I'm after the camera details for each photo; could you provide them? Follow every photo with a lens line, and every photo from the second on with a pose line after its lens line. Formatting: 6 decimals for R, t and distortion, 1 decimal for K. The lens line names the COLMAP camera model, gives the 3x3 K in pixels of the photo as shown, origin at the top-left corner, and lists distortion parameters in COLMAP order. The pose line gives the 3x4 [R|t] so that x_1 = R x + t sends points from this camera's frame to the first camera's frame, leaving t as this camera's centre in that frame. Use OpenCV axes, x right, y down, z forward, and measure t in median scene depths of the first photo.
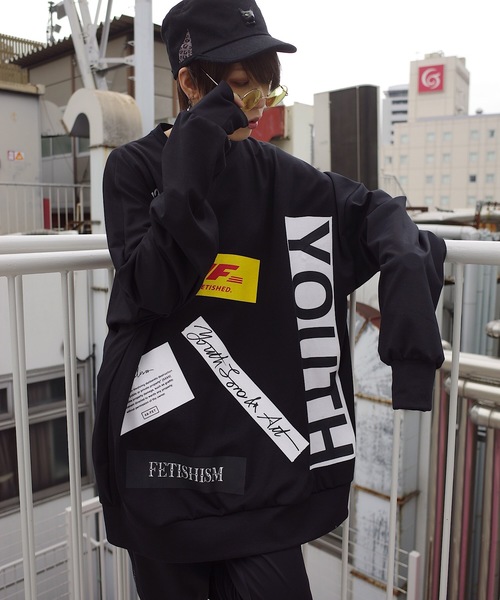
lens RADIAL K [[626.0, 0, 210.1], [0, 626.0, 289.8], [0, 0, 1]] dist [-0.007210, 0.000000]
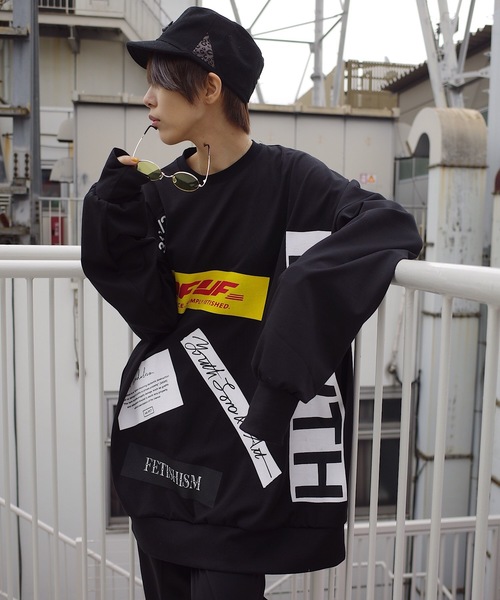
lens RADIAL K [[626.0, 0, 248.7], [0, 626.0, 306.2], [0, 0, 1]] dist [-0.007210, 0.000000]
pose [[0.843516, 0.069686, -0.532565, 0.582857], [-0.074720, 0.997131, 0.012128, -0.011328], [0.531882, 0.029563, 0.846302, 0.162396]]
